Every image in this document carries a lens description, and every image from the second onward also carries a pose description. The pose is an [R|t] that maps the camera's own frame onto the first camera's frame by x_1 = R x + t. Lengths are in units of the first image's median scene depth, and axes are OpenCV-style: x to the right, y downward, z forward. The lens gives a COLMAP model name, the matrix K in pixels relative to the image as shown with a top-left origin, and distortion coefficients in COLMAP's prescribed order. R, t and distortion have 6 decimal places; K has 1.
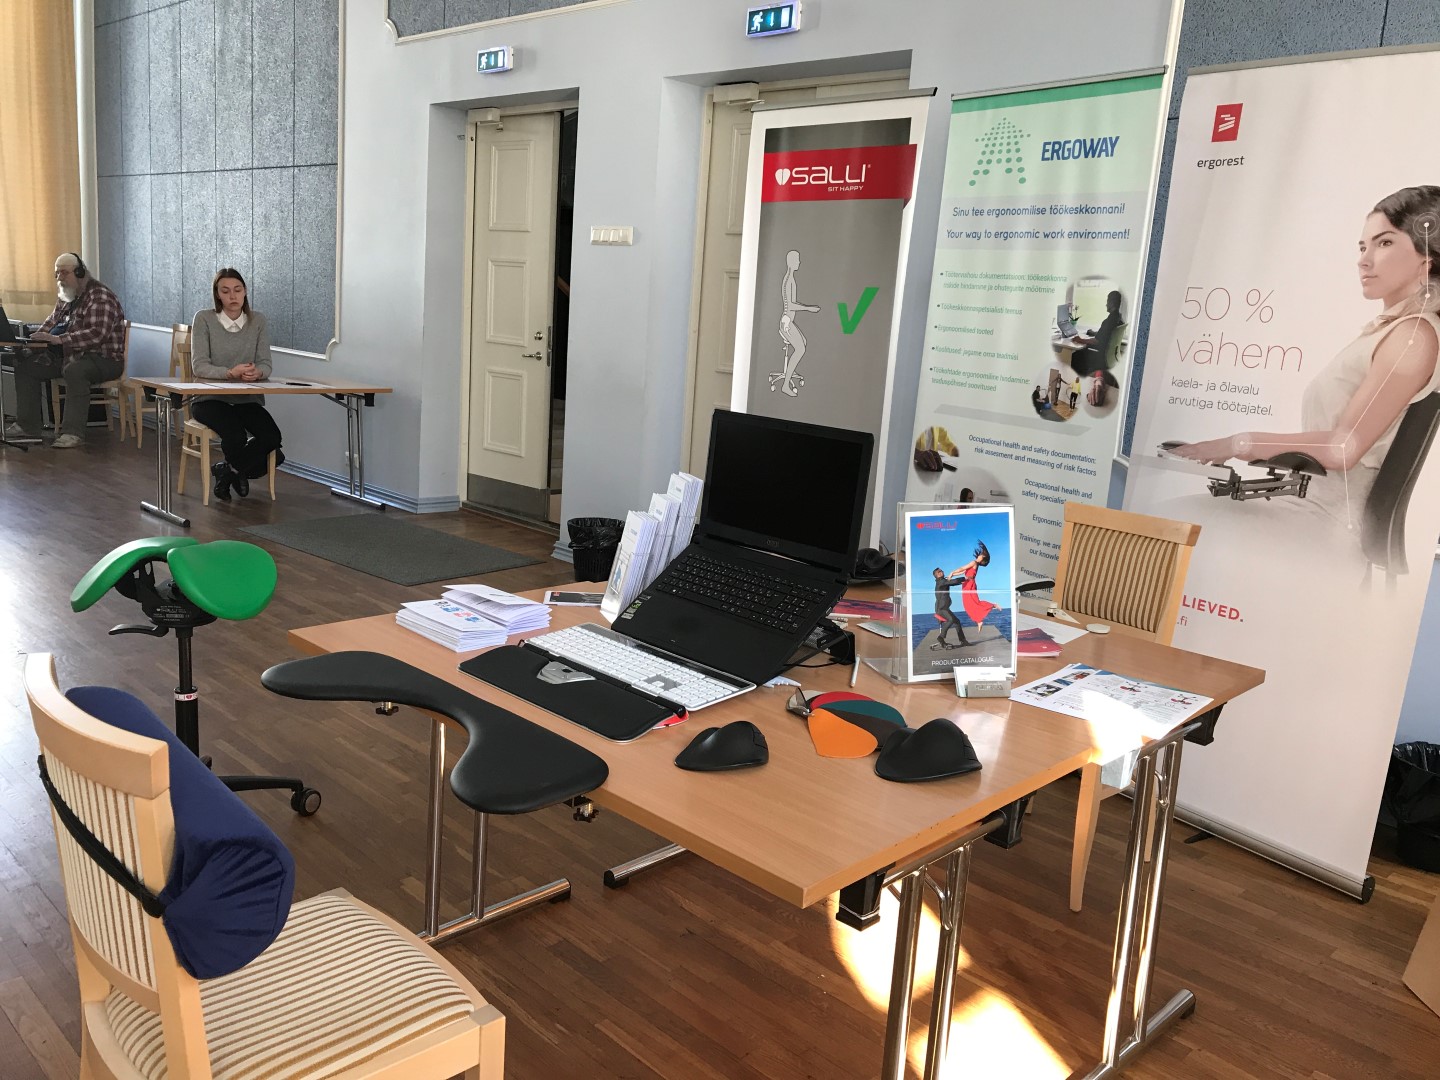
lens RADIAL K [[1171.8, 0, 719.5], [0, 1171.8, 537.0], [0, 0, 1]] dist [-0.007240, -0.002347]
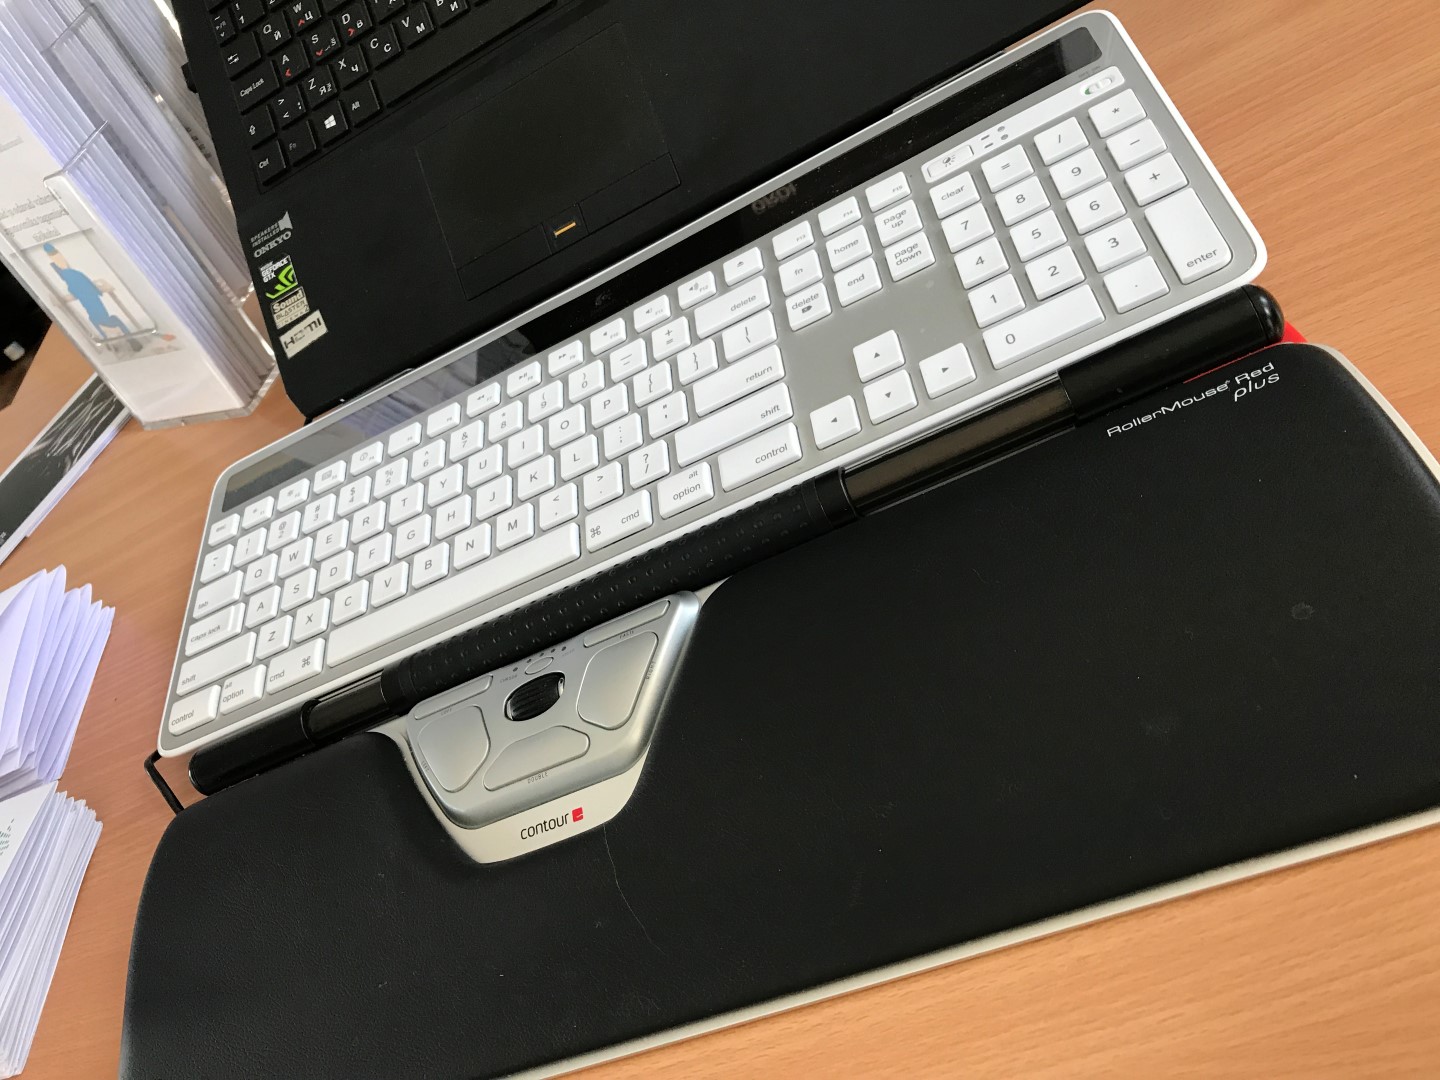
lens RADIAL K [[1171.8, 0, 719.3], [0, 1171.8, 538.6], [0, 0, 1]] dist [-0.007240, -0.002347]
pose [[0.546636, -0.807613, 0.221247, -0.126160], [0.630644, 0.570878, 0.525725, 0.017527], [-0.550888, -0.147852, 0.821379, 0.775440]]
